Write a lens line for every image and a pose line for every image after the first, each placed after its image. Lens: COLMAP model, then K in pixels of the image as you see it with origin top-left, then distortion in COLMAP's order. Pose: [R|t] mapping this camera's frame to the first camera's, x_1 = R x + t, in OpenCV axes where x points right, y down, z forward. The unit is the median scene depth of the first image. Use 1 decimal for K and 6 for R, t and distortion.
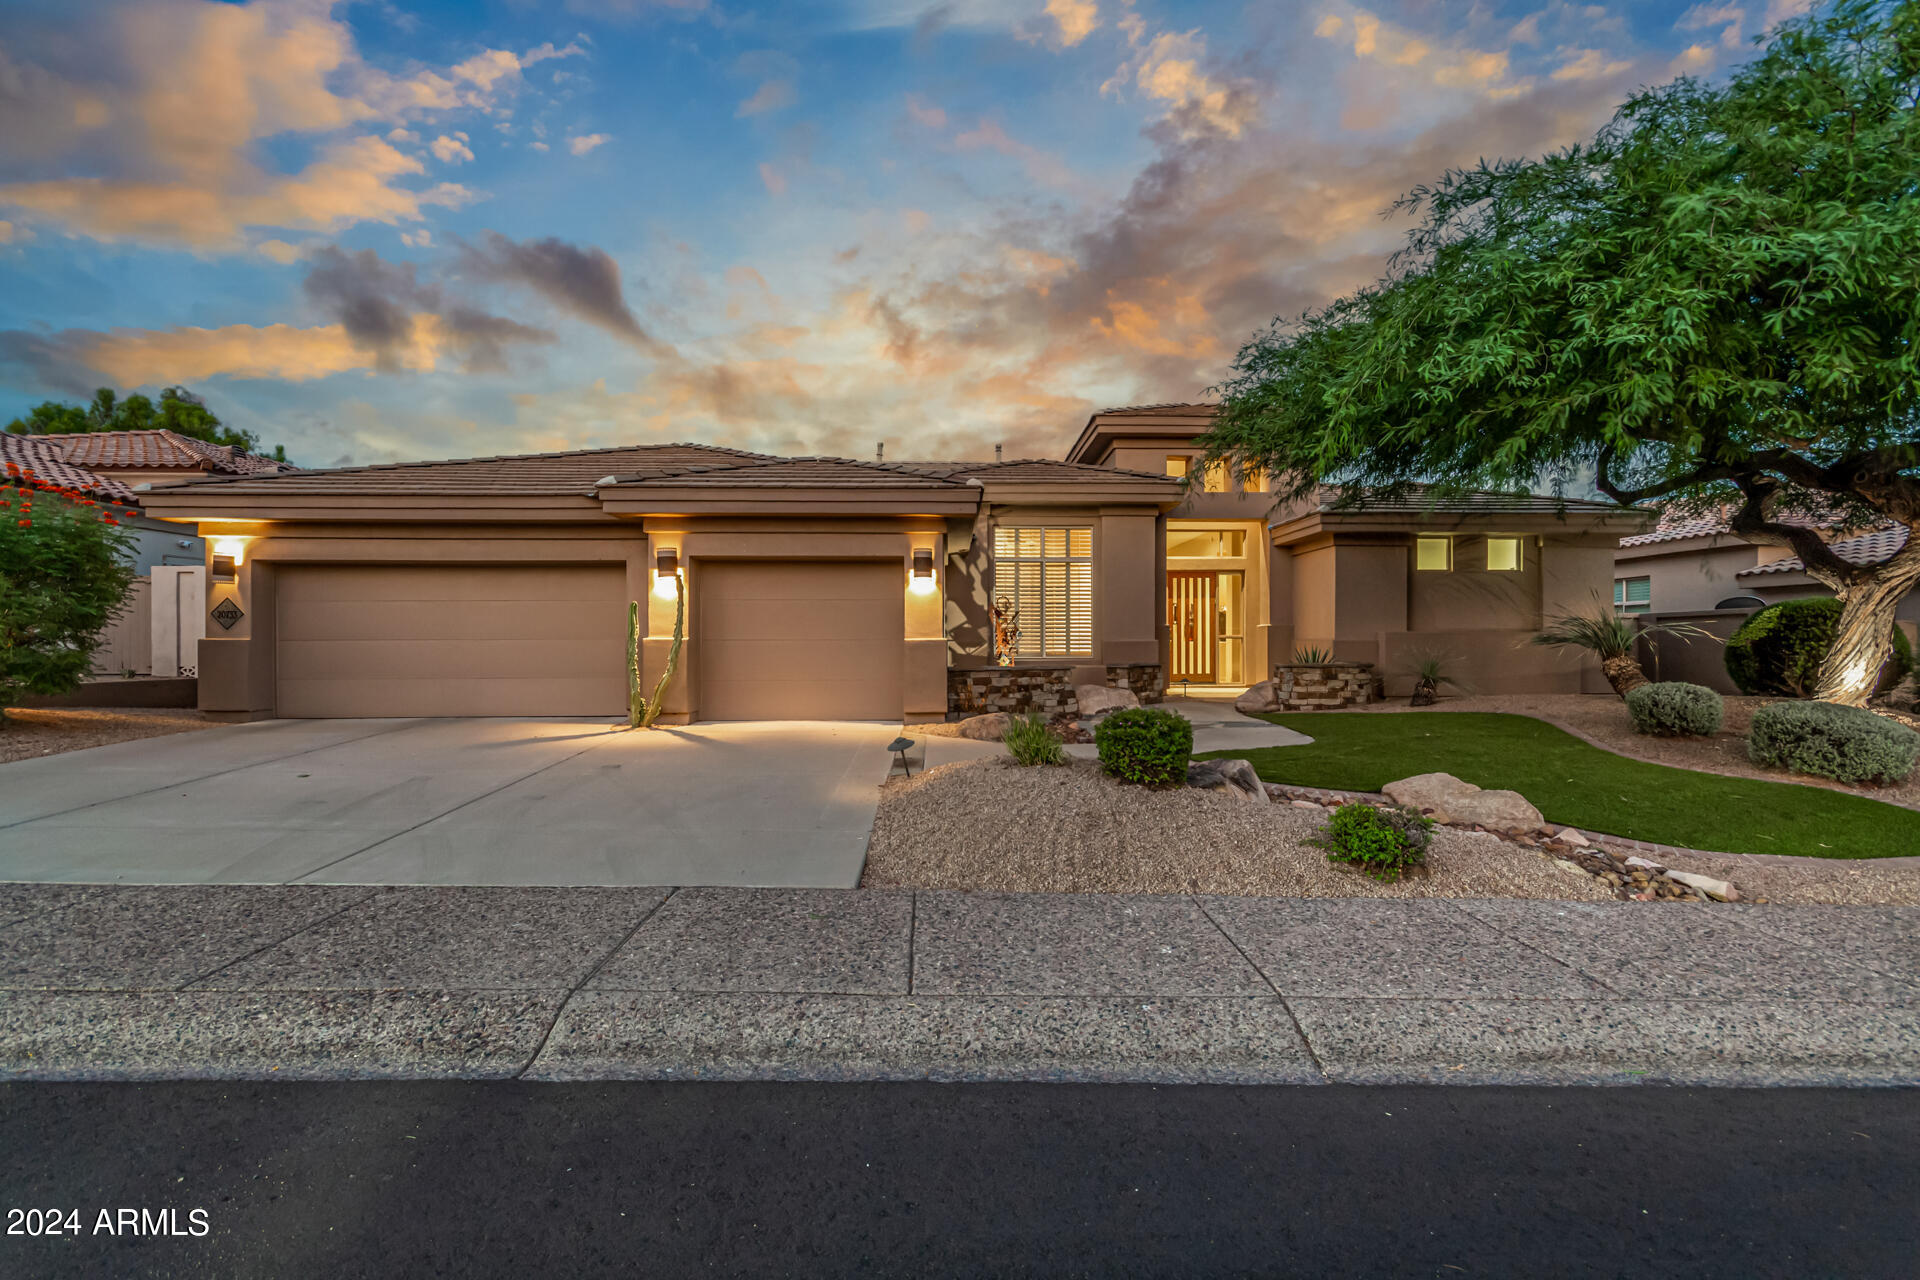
lens RADIAL K [[889.8, 0, 967.2], [0, 889.8, 643.5], [0, 0, 1]] dist [0.002962, -0.000831]
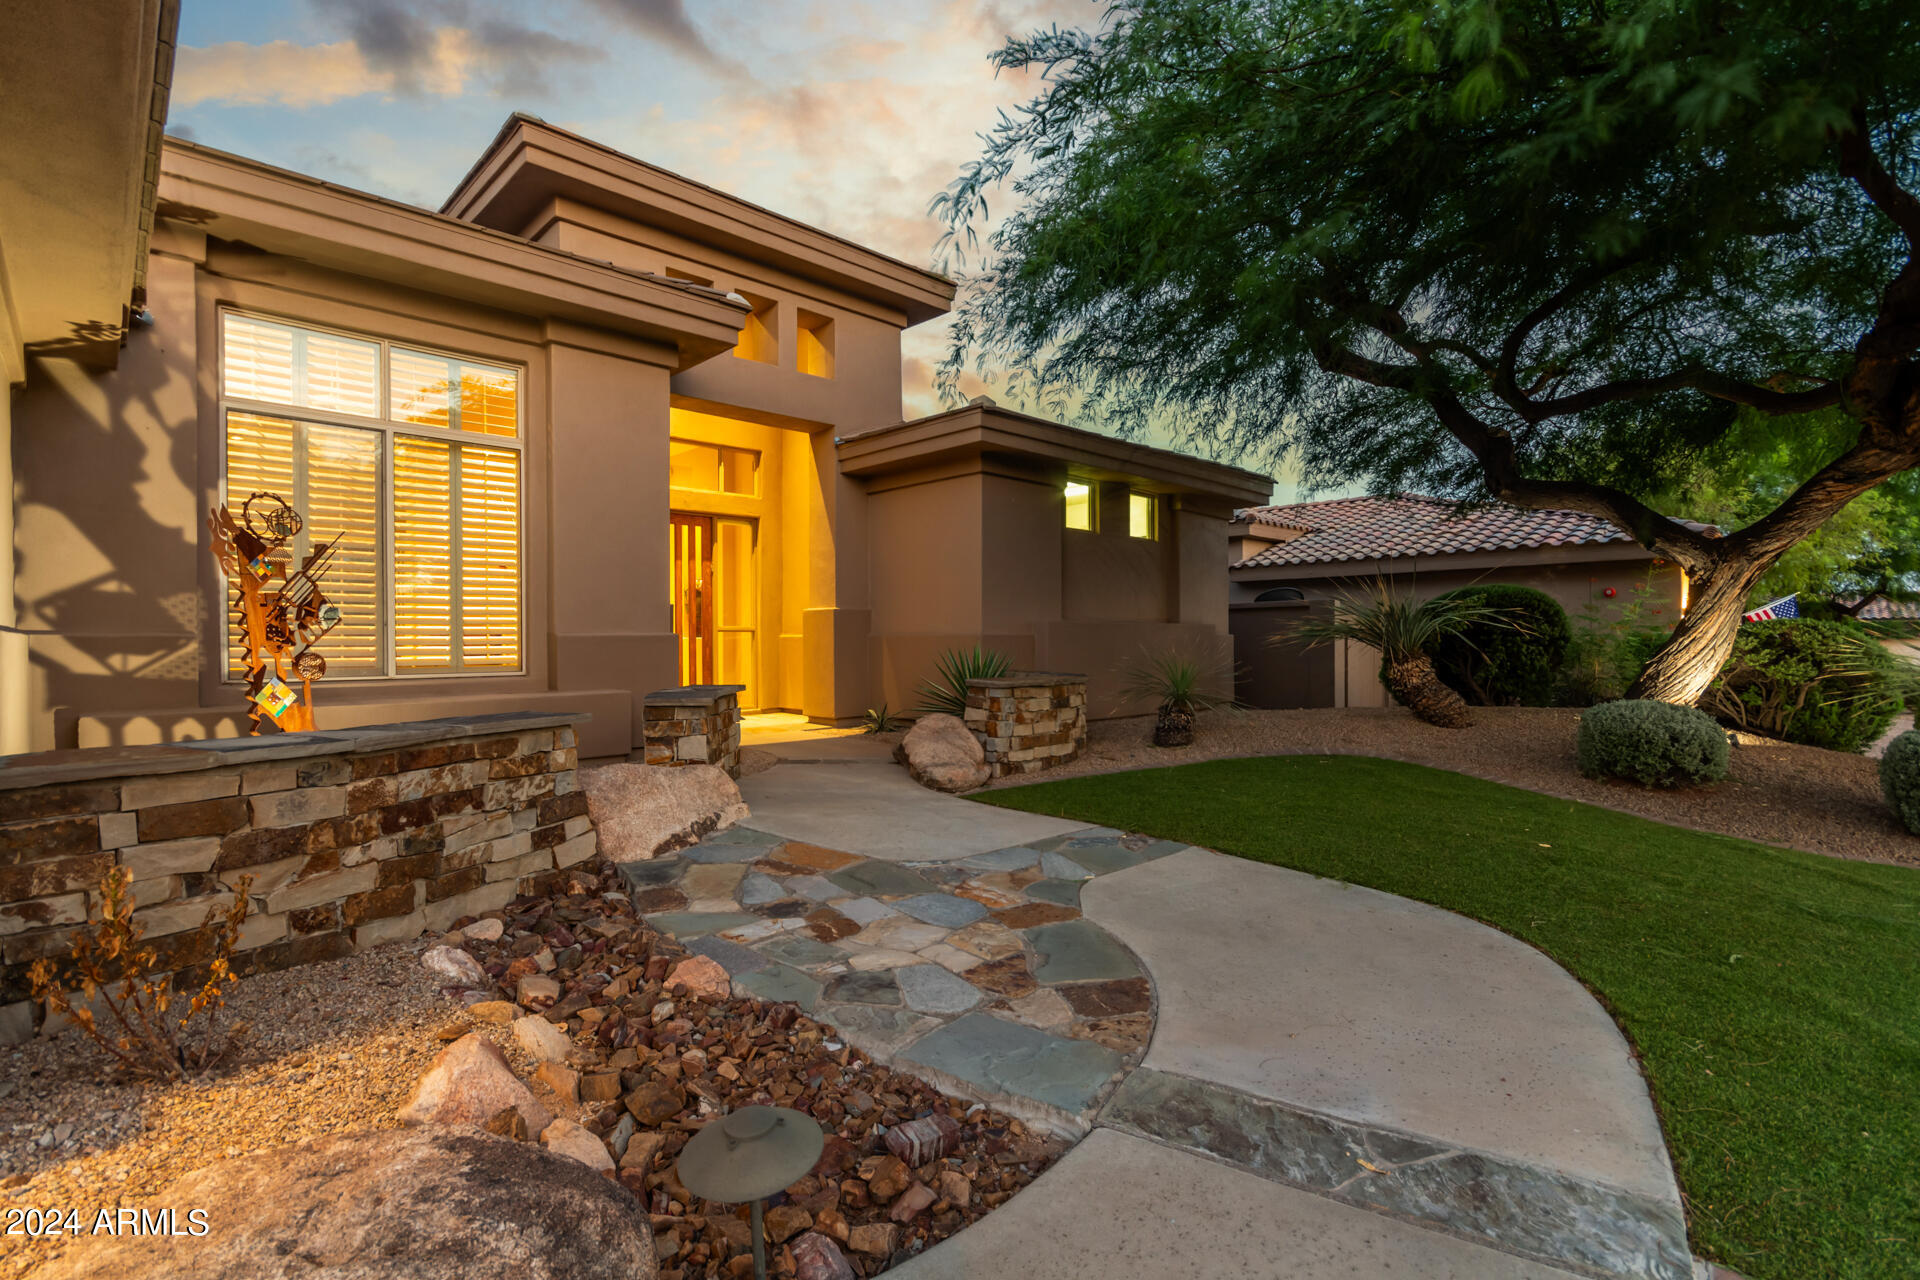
lens RADIAL K [[889.8, 0, 967.2], [0, 889.8, 643.5], [0, 0, 1]] dist [0.002962, -0.000831]
pose [[0.728958, -0.004209, 0.684546, 0.004454], [0.002580, 0.999991, 0.003401, 0.000254], [-0.684554, -0.000713, 0.728962, 0.595481]]
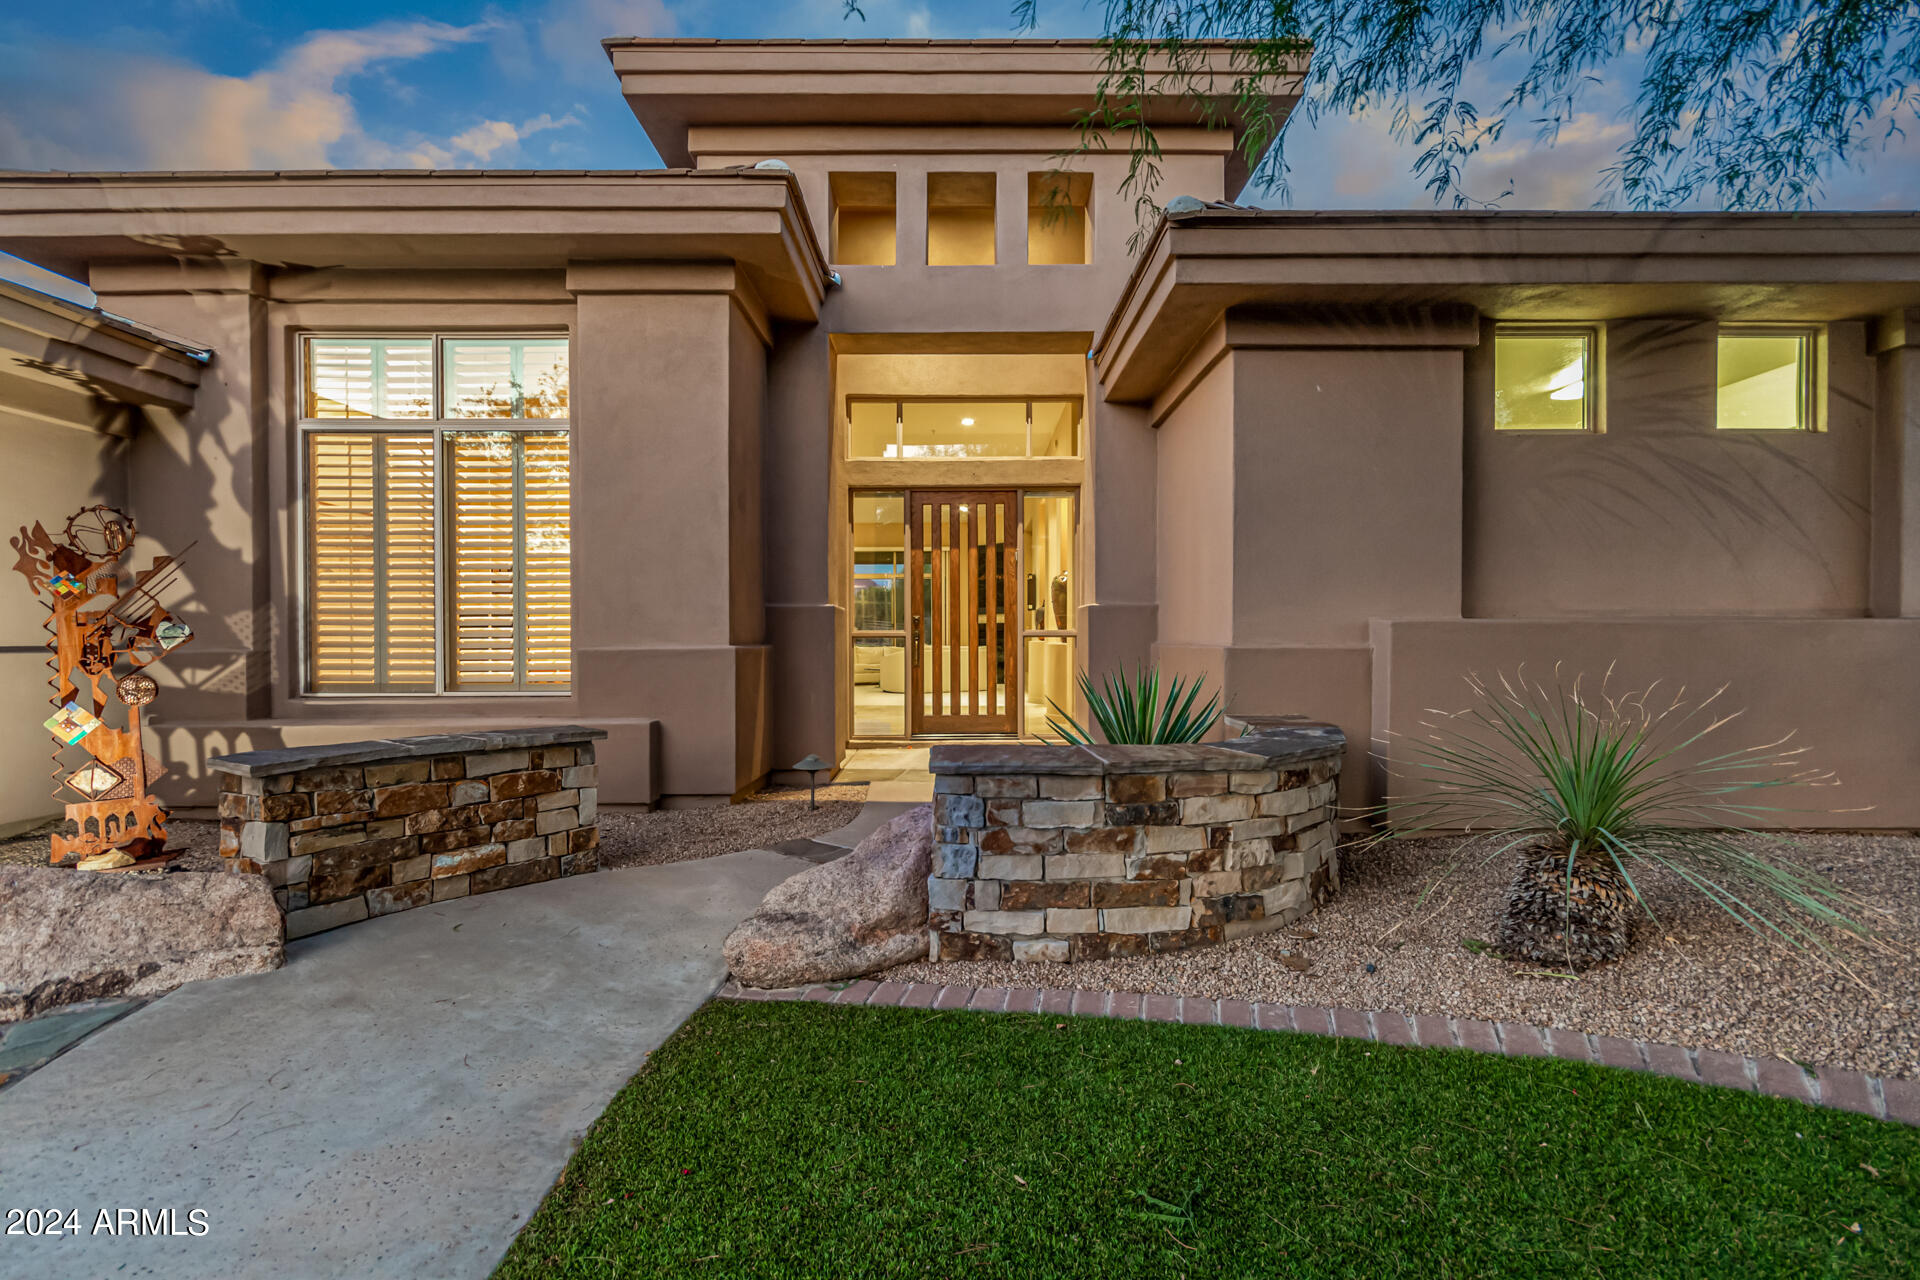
lens RADIAL K [[889.8, 0, 967.2], [0, 889.8, 643.5], [0, 0, 1]] dist [0.002962, -0.000831]
pose [[0.999786, -0.001493, -0.020637, 0.334427], [0.001621, 0.999979, 0.006213, -0.007628], [0.020627, -0.006245, 0.999768, 0.700659]]
